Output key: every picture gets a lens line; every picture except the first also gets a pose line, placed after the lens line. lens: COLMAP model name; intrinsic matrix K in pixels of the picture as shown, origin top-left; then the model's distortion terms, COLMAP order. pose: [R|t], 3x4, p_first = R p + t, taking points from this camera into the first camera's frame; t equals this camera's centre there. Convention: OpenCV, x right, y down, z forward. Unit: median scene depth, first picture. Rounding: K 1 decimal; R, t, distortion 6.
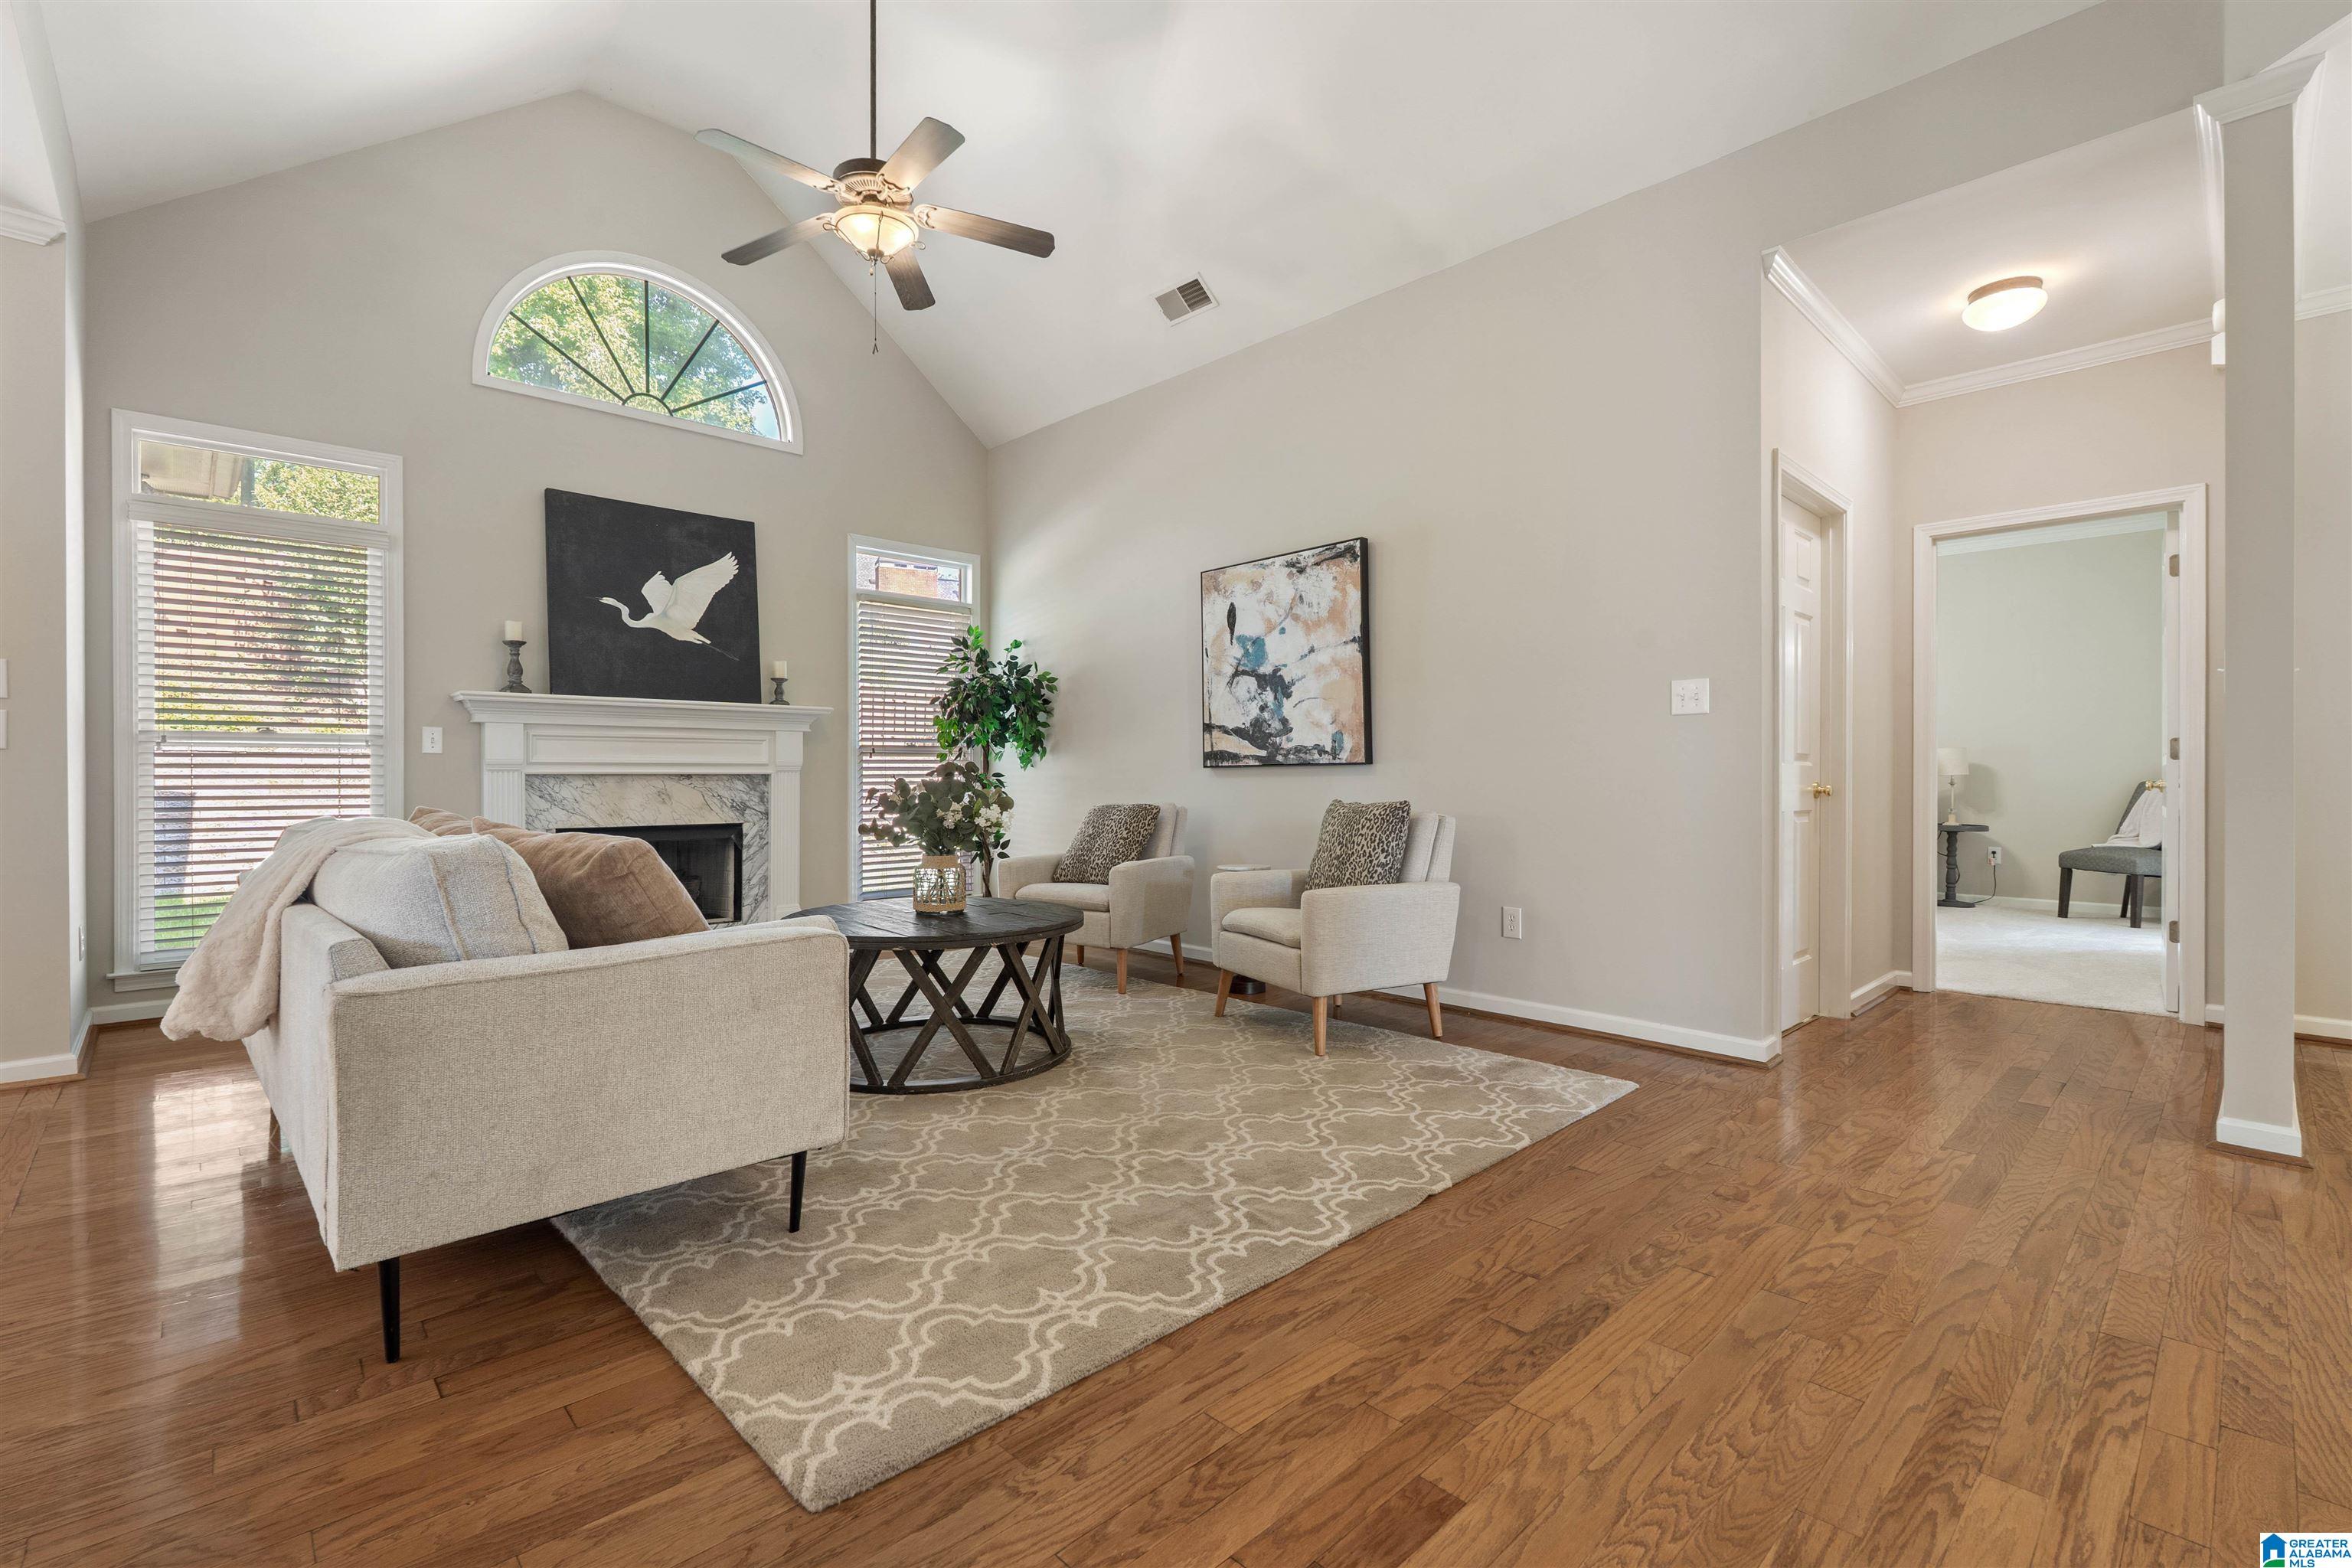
lens RADIAL K [[1037.9, 0, 1189.6], [0, 1037.9, 778.5], [0, 0, 1]] dist [0.002353, -0.000302]
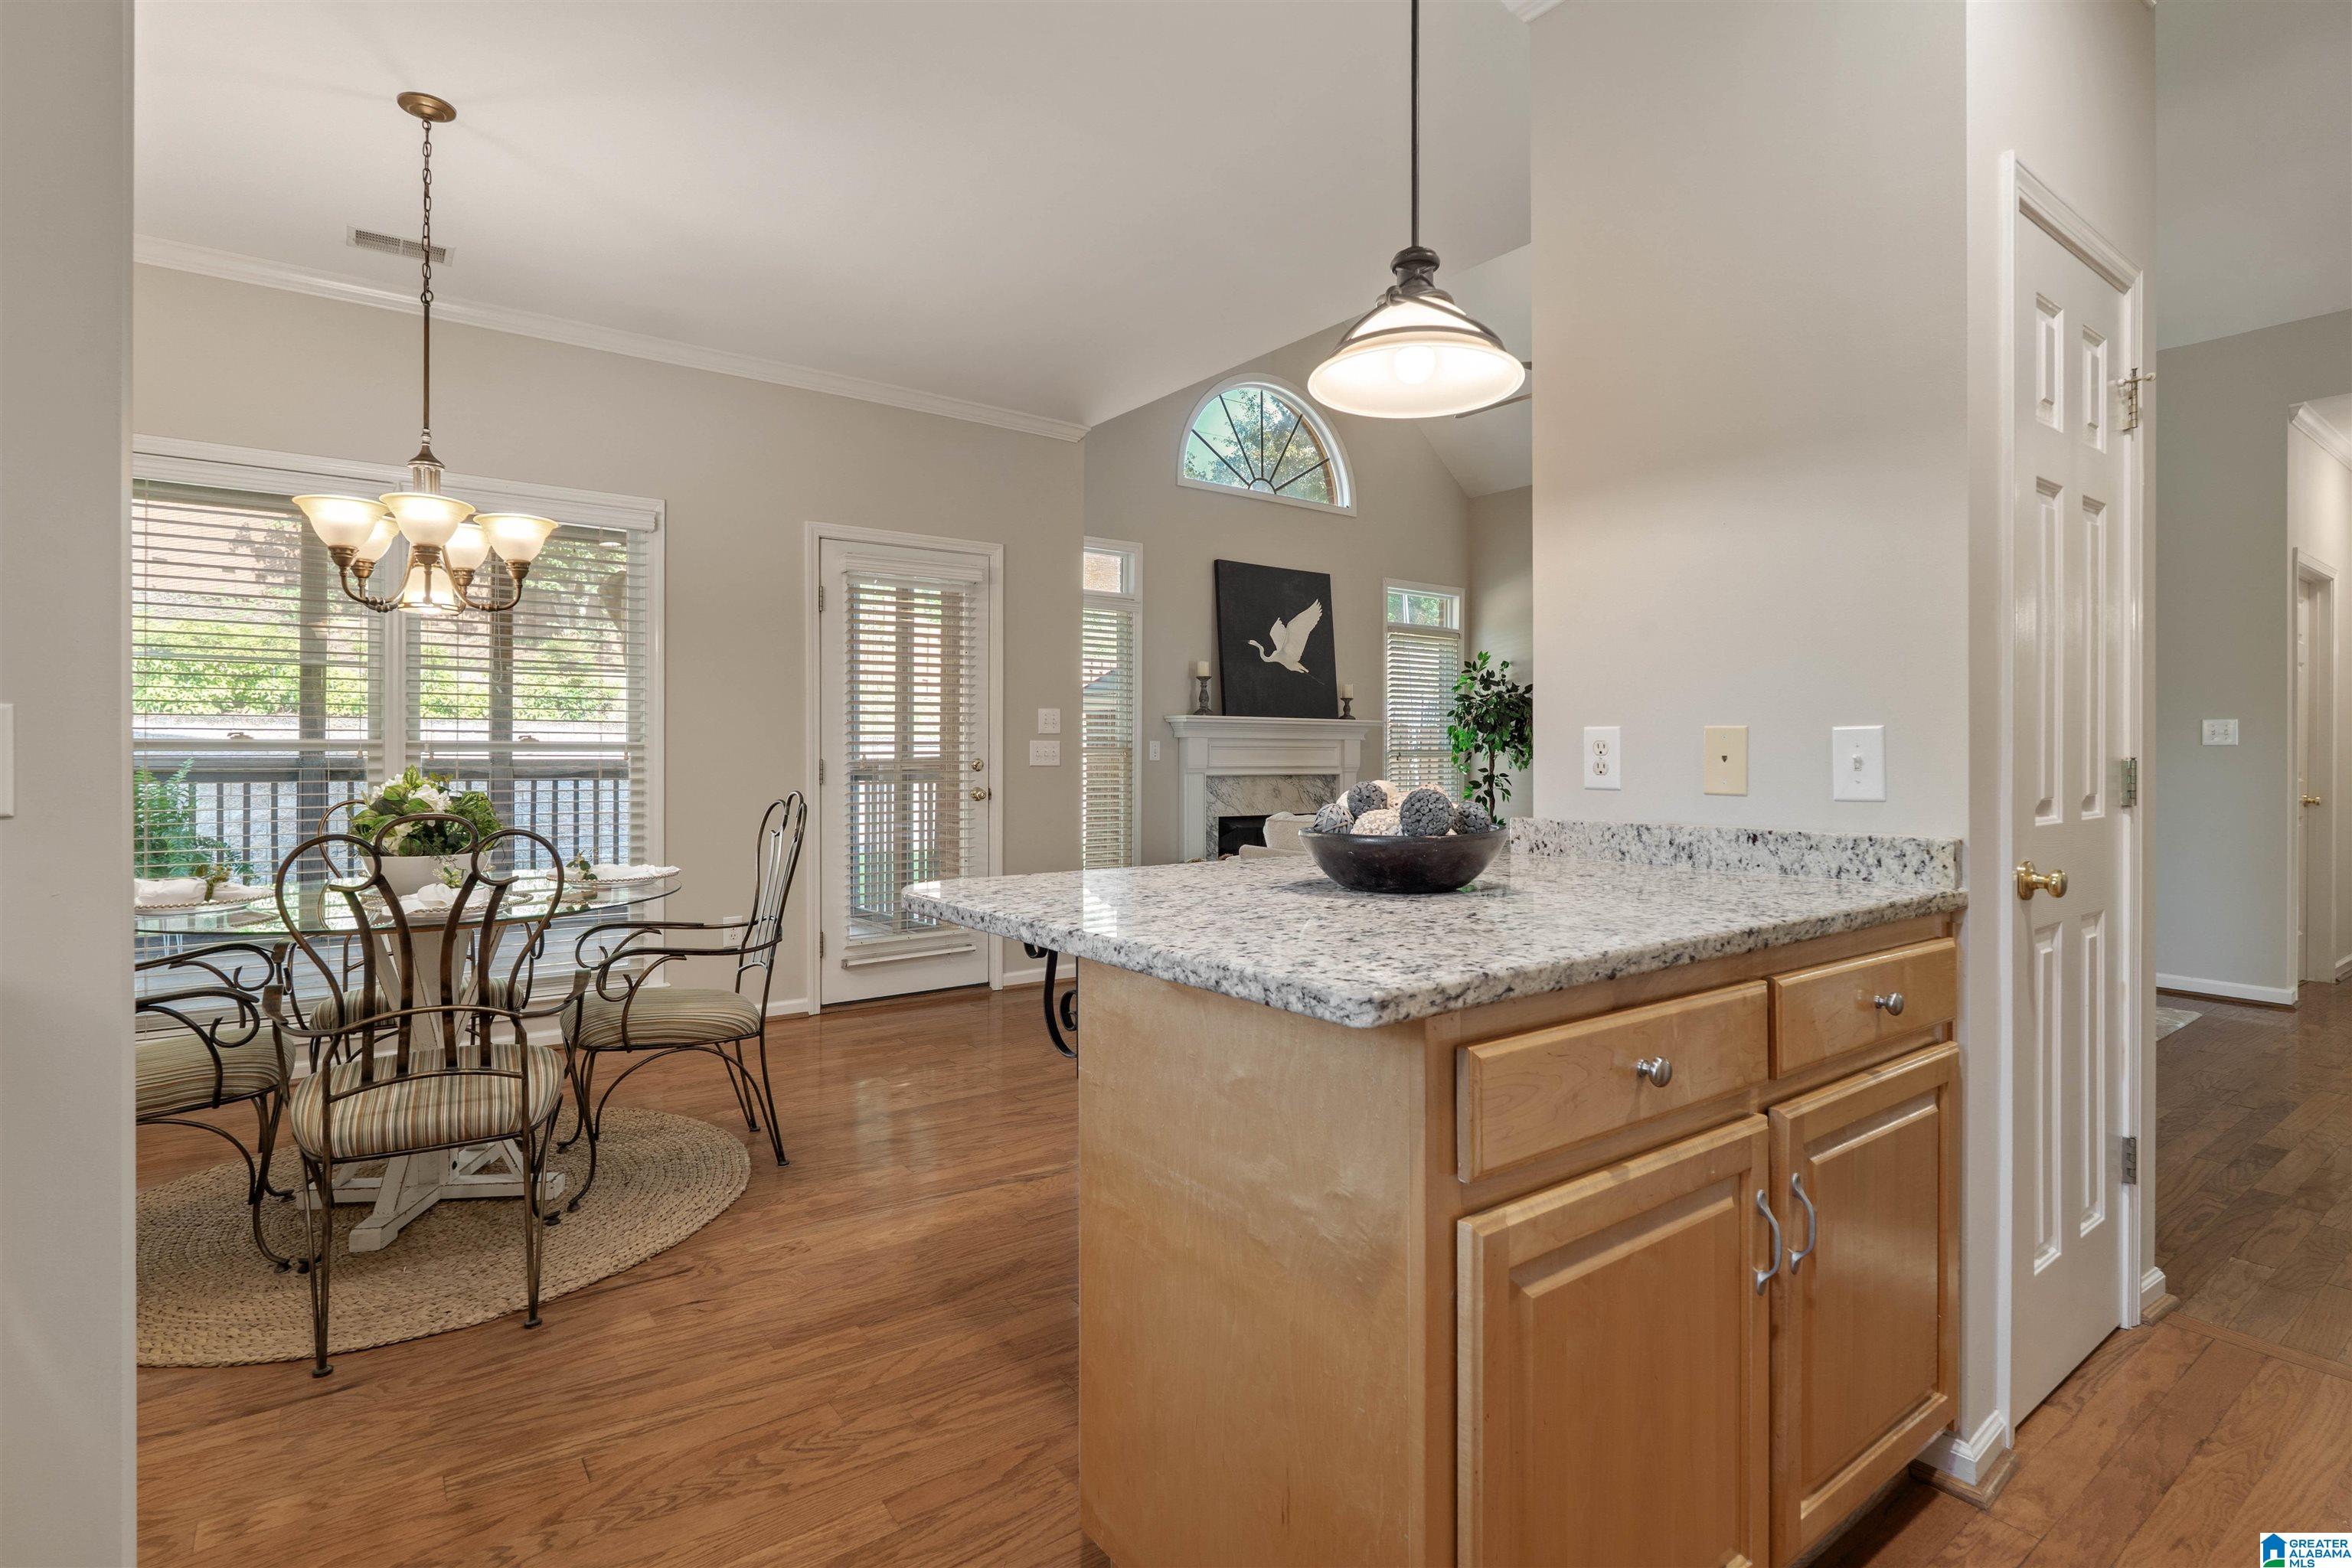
lens RADIAL K [[1158.2, 0, 1170.1], [0, 1158.2, 754.0], [0, 0, 1]] dist [0.002967, 0.000930]
pose [[0.993208, 0.006057, -0.116198, -0.483245], [-0.006035, 0.999982, 0.000543, -0.030726], [0.116199, 0.000162, 0.993226, -0.450951]]
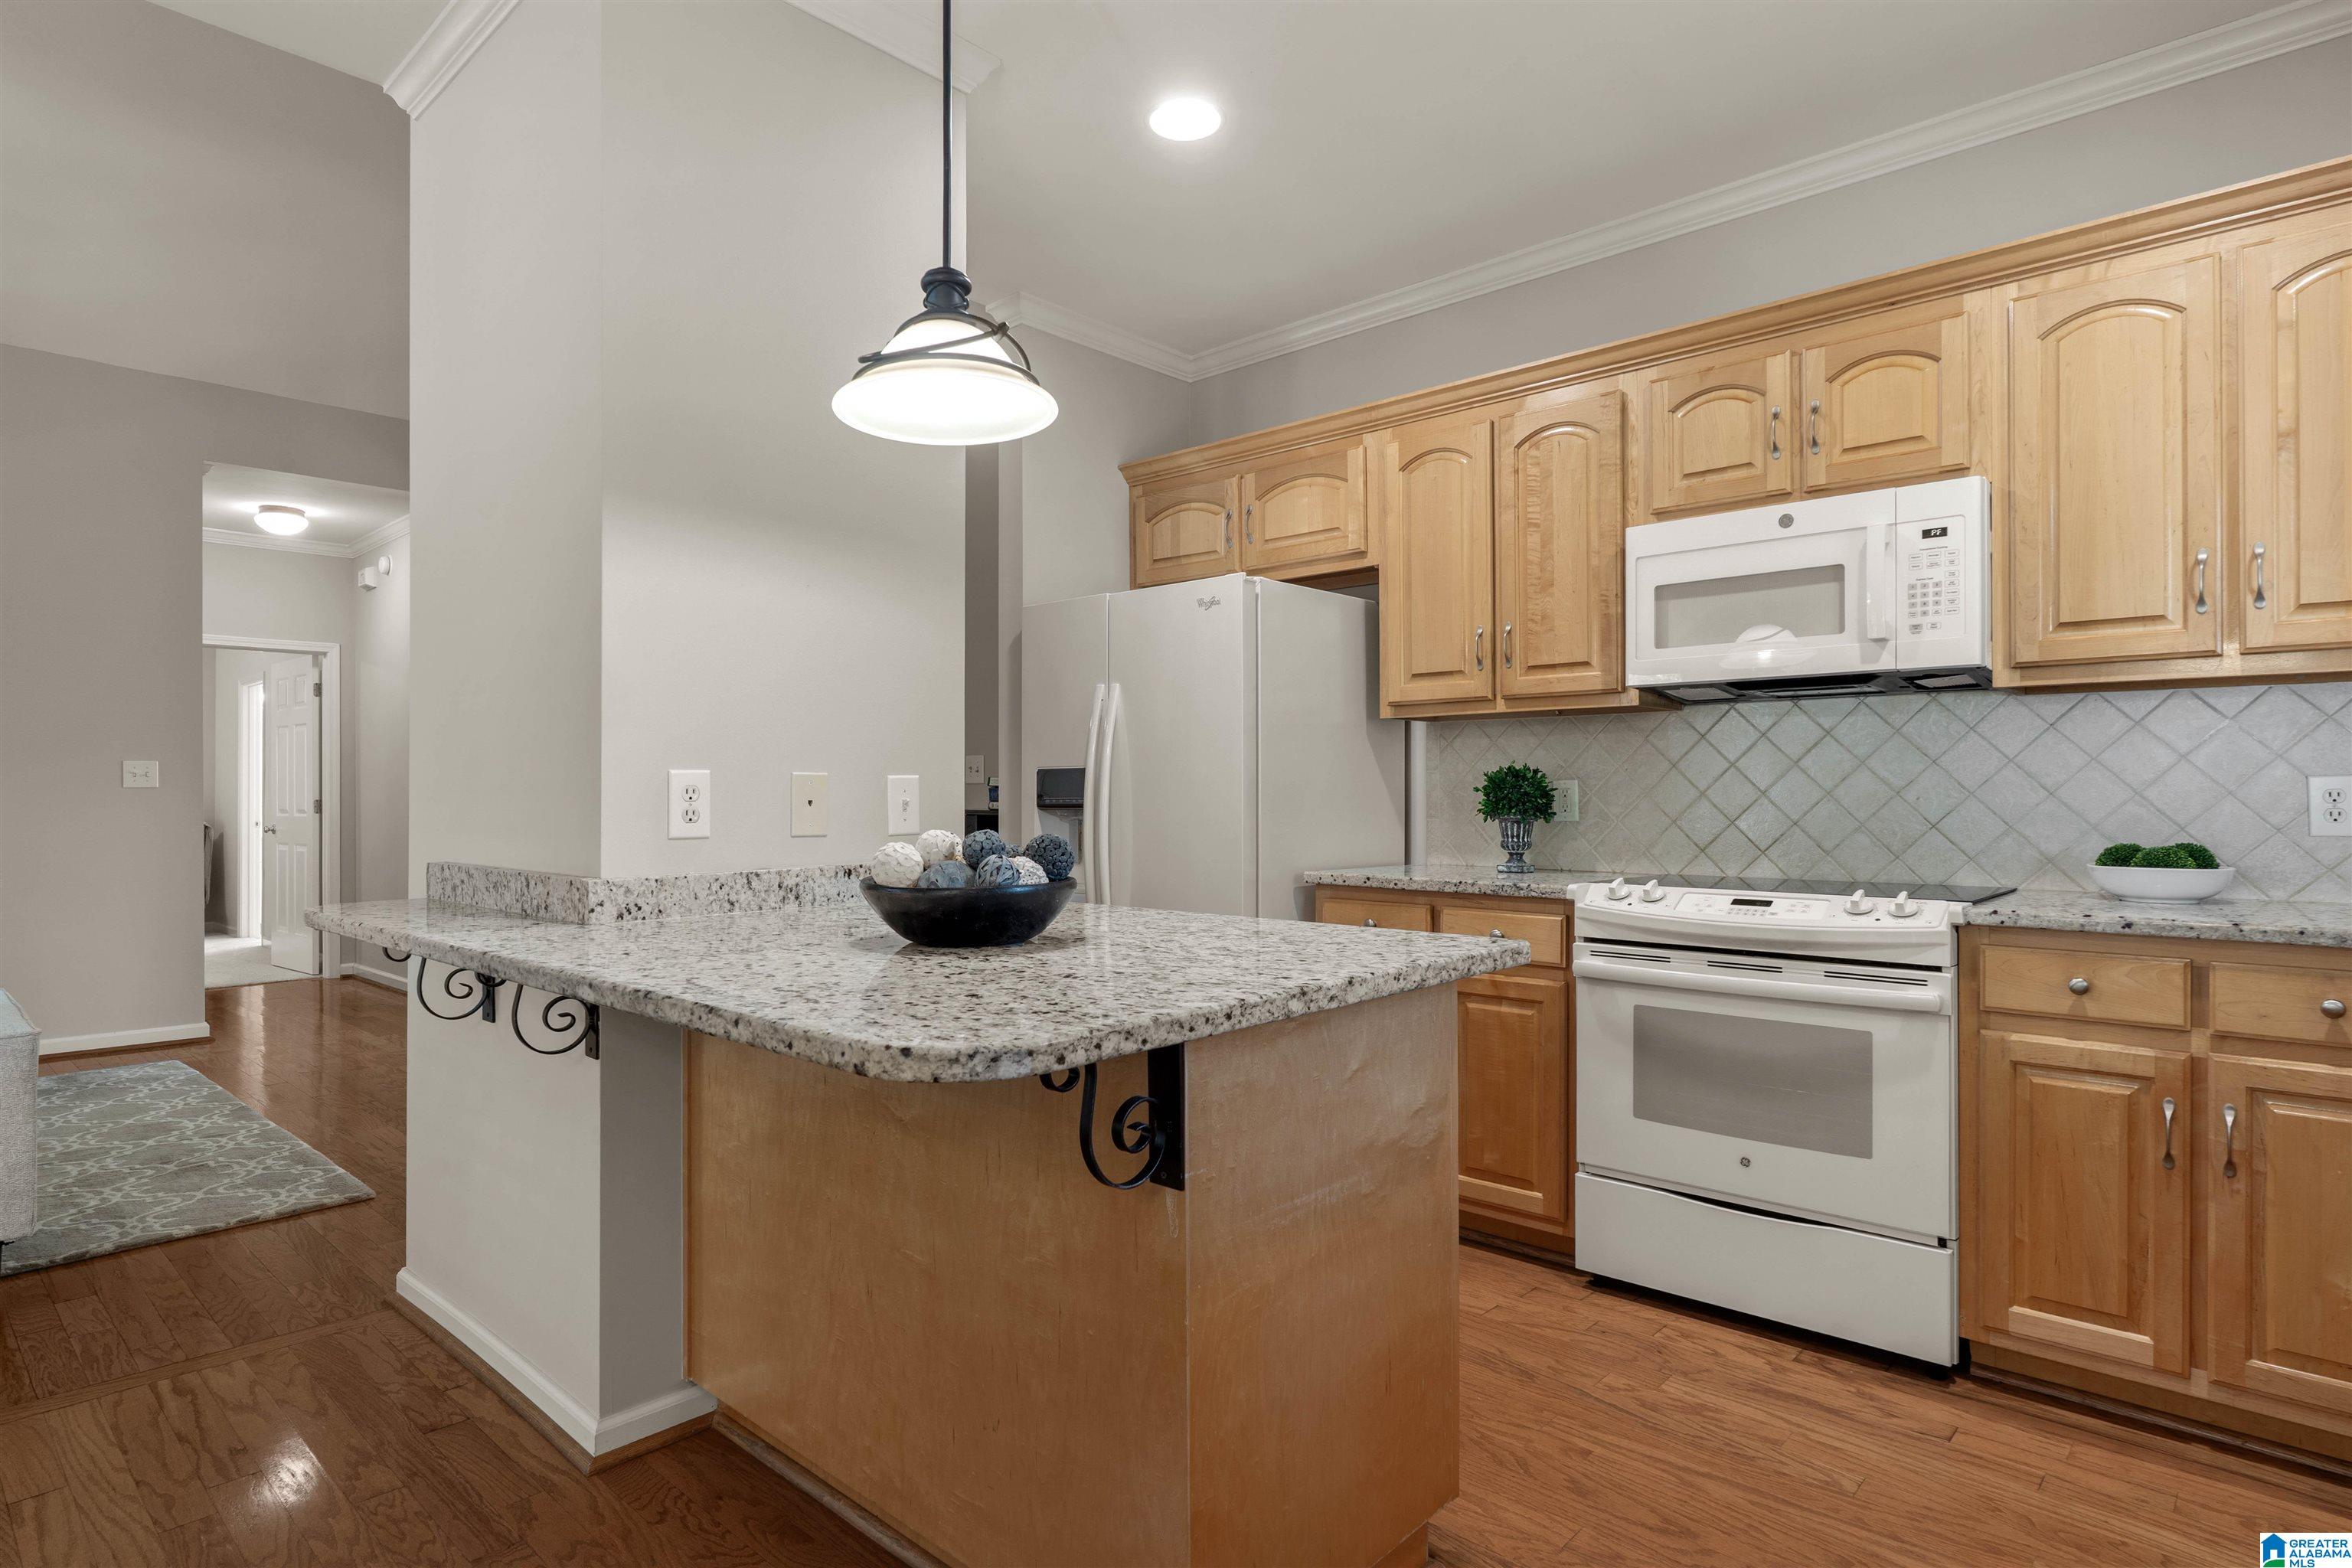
lens RADIAL K [[1237.2, 0, 1176.0], [0, 1237.2, 784.0], [0, 0, 1]] dist [-0.005480, -0.000715]
pose [[-0.070026, 0.010227, 0.997493, -0.815013], [0.004641, 0.999940, -0.009926, -0.031975], [-0.997534, 0.003934, -0.070069, -0.130495]]
